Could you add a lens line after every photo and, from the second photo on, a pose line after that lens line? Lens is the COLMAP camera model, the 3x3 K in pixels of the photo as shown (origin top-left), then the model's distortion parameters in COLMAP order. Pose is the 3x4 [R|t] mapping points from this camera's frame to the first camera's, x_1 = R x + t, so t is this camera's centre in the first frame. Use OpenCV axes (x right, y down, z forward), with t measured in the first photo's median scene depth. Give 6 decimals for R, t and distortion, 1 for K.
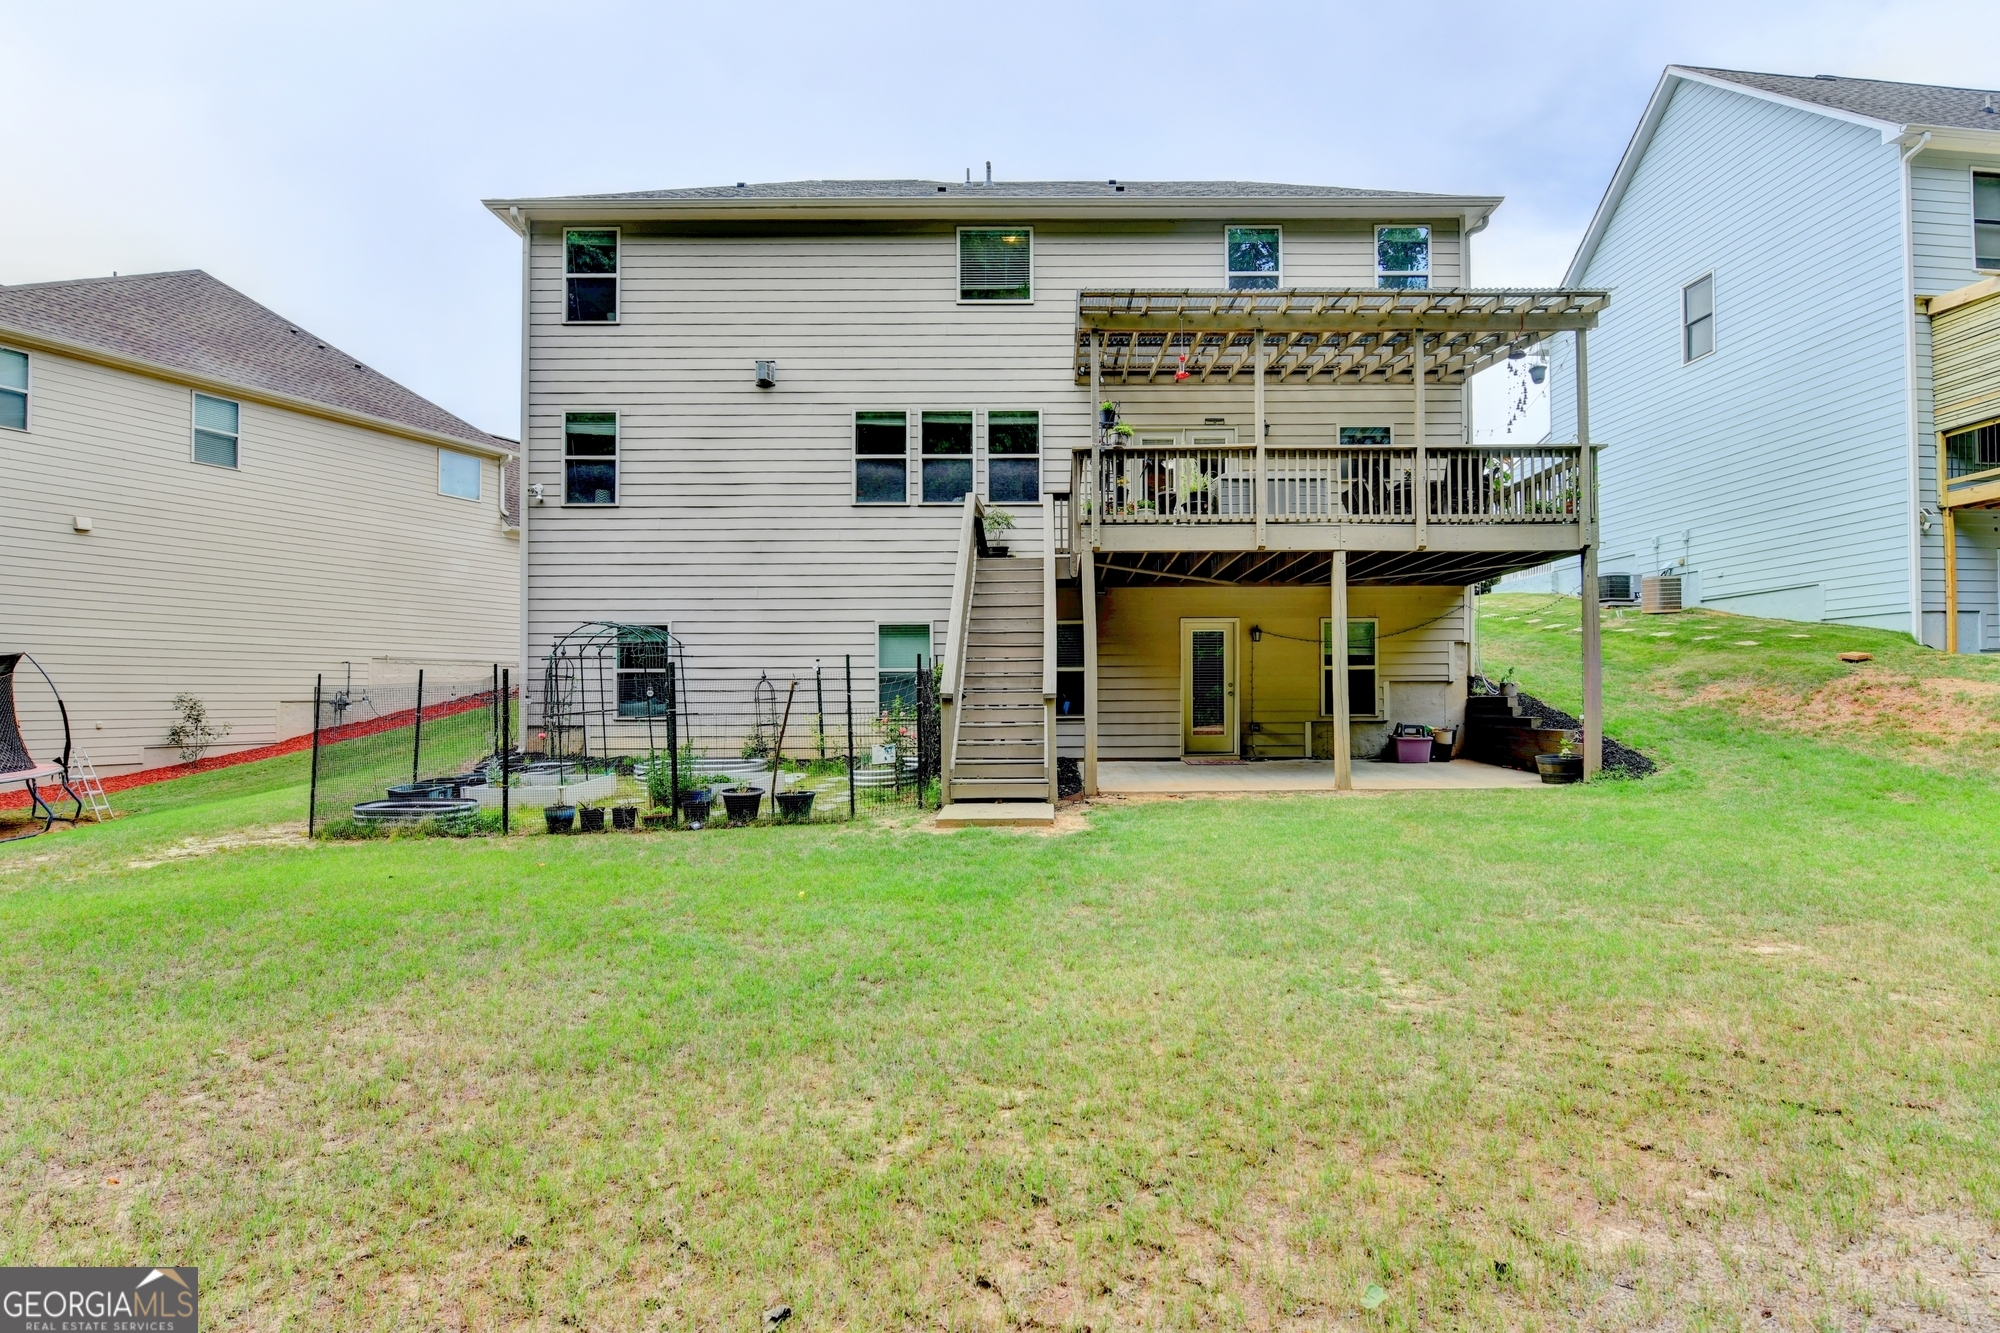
lens RADIAL K [[992.6, 0, 1012.3], [0, 992.6, 697.8], [0, 0, 1]] dist [-0.007013, -0.000888]
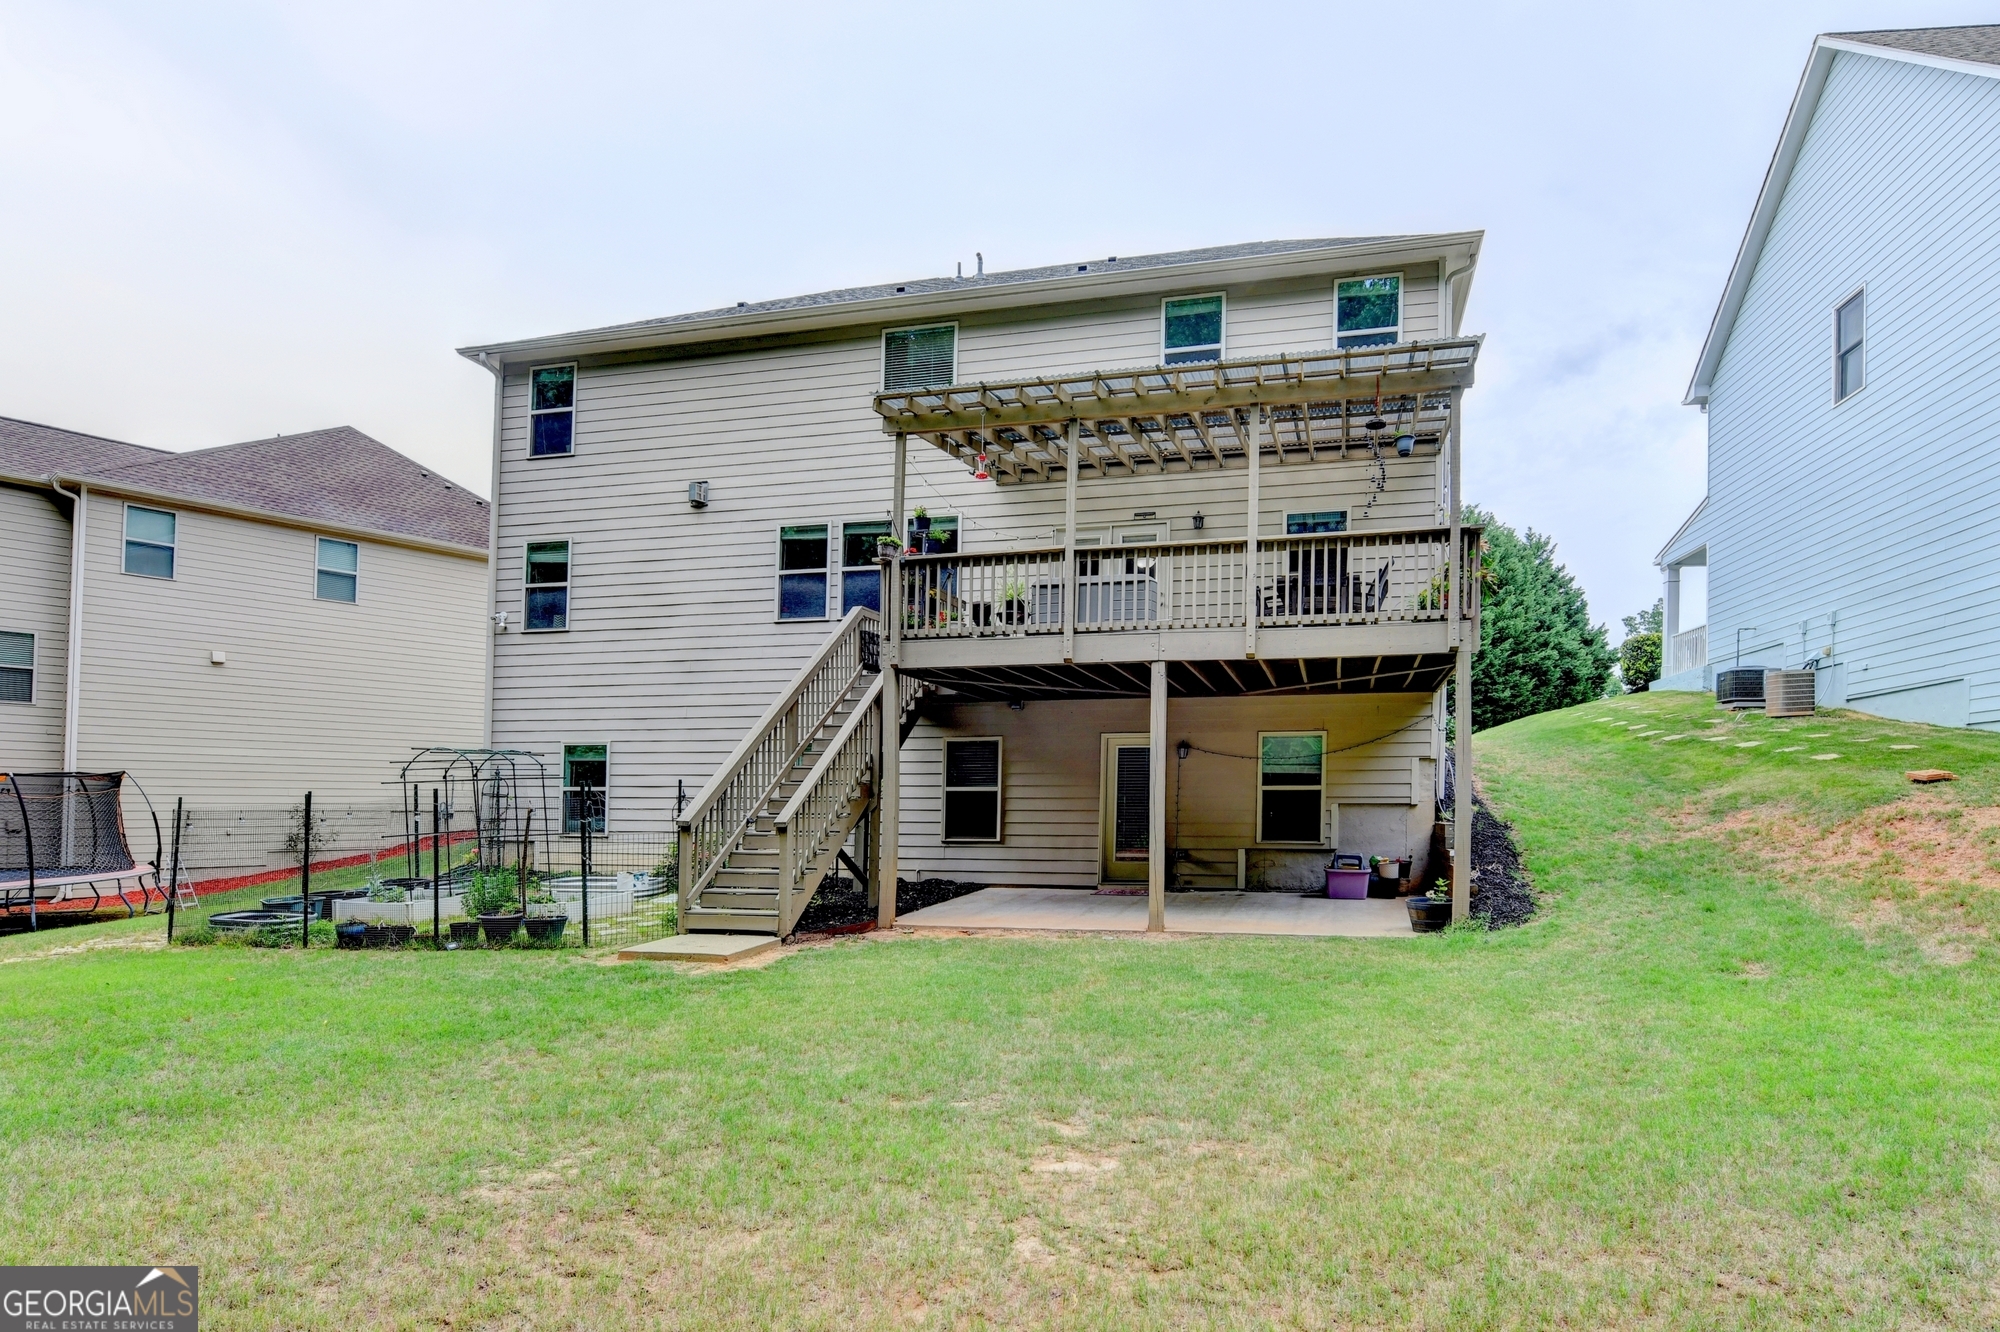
lens RADIAL K [[1031.7, 0, 1024.8], [0, 1031.7, 801.2], [0, 0, 1]] dist [-0.005958, -0.002715]
pose [[0.973820, 0.005422, -0.227256, 0.312977], [-0.005582, 0.999984, -0.000063, -0.016796], [0.227252, 0.001330, 0.973835, 0.056007]]
